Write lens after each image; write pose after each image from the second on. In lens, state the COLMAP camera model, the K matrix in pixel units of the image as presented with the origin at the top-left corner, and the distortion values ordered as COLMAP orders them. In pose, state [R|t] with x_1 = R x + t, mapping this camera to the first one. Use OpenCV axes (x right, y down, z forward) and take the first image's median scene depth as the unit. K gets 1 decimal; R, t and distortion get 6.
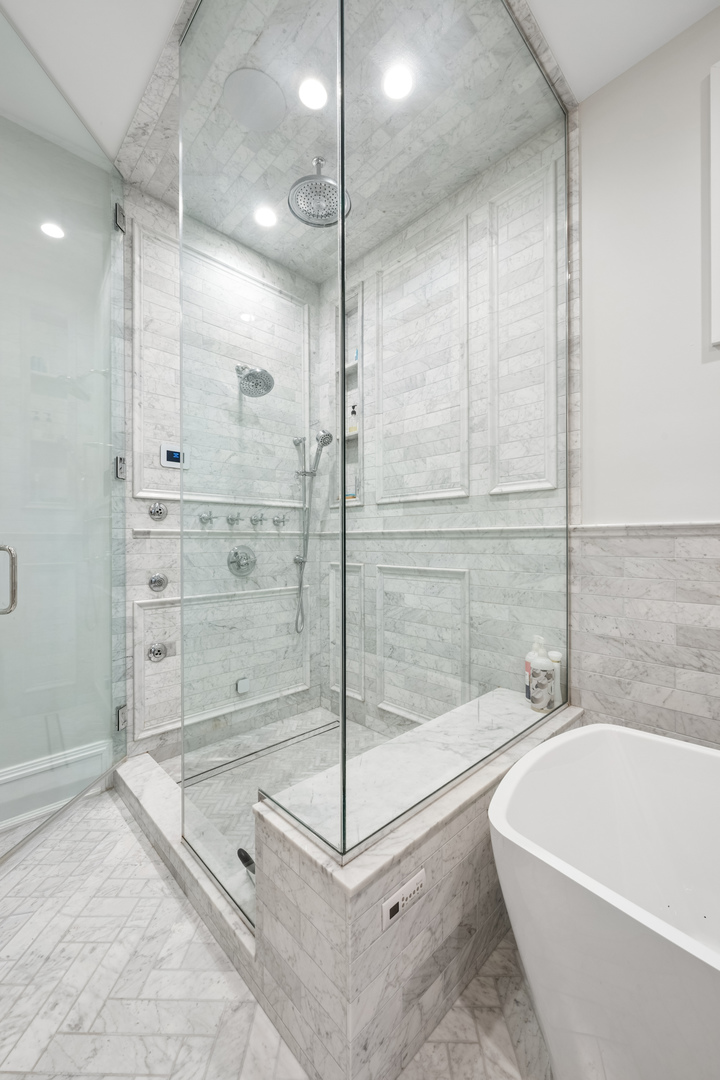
lens RADIAL K [[429.6, 0, 360.8], [0, 429.6, 540.2], [0, 0, 1]] dist [0.000727, -0.002075]
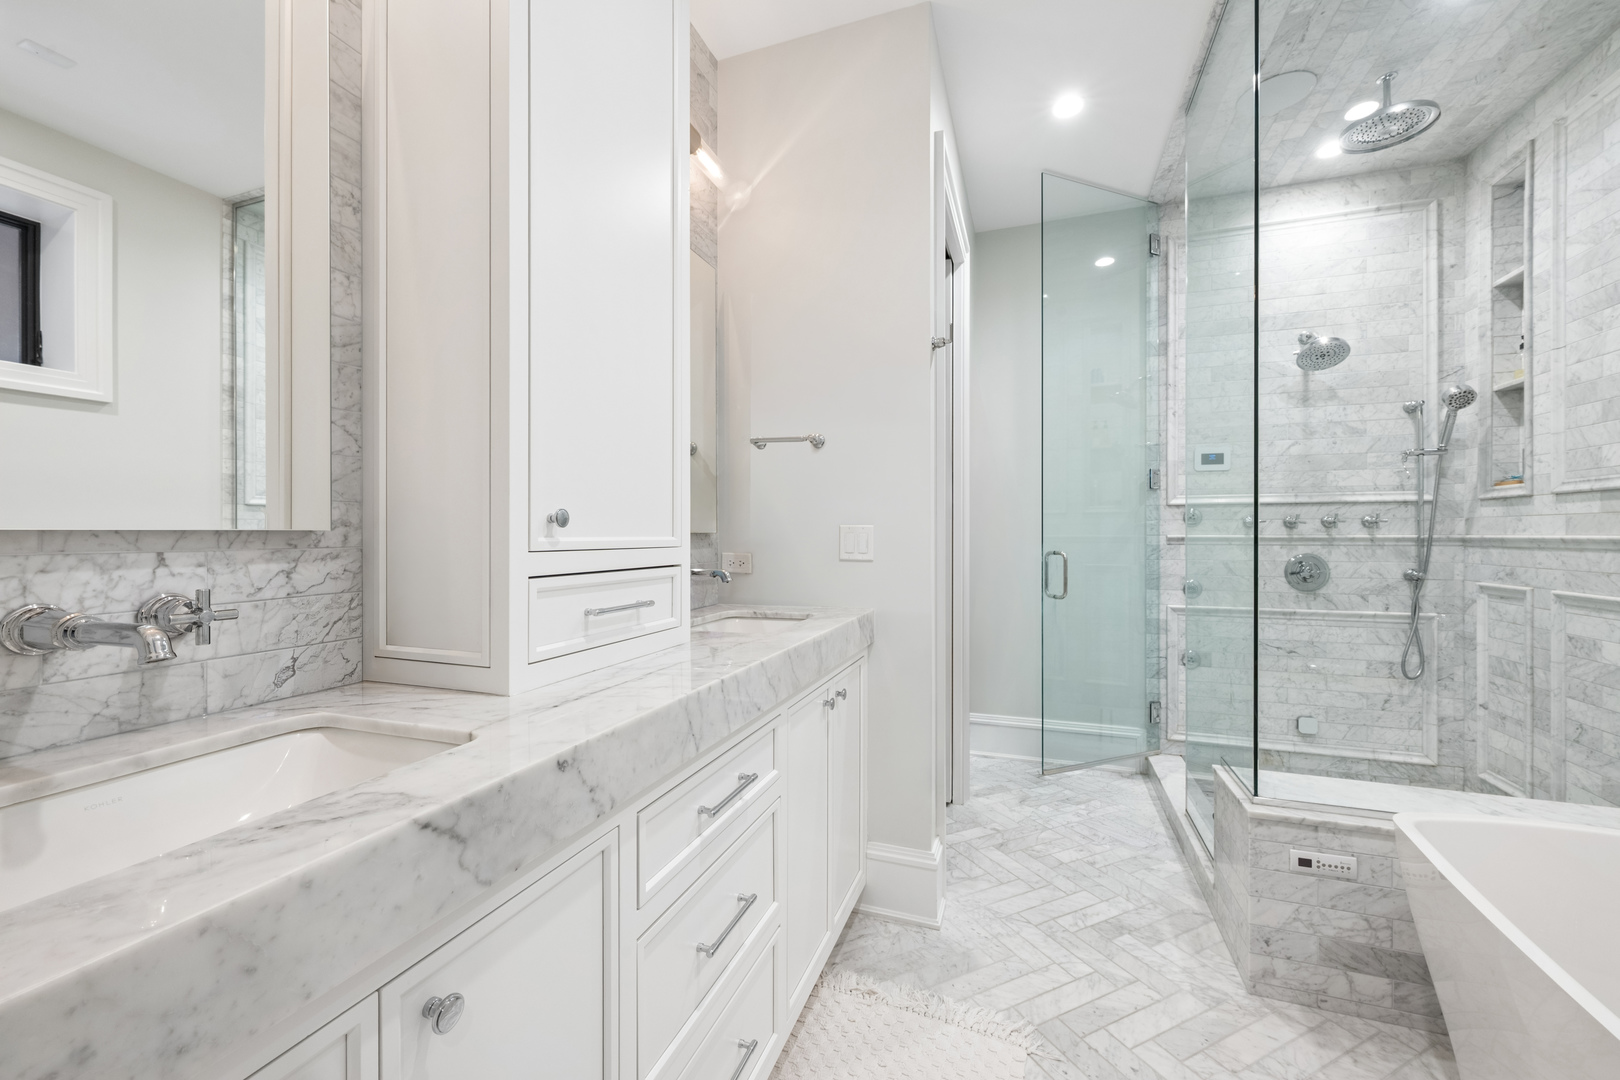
lens RADIAL K [[644.4, 0, 802.8], [0, 644.4, 536.8], [0, 0, 1]] dist [0.000727, -0.002075]
pose [[0.442580, 0.006033, -0.896709, 0.403204], [0.000024, 0.999977, 0.006740, -0.028081], [0.896729, -0.003004, 0.442569, -0.405208]]
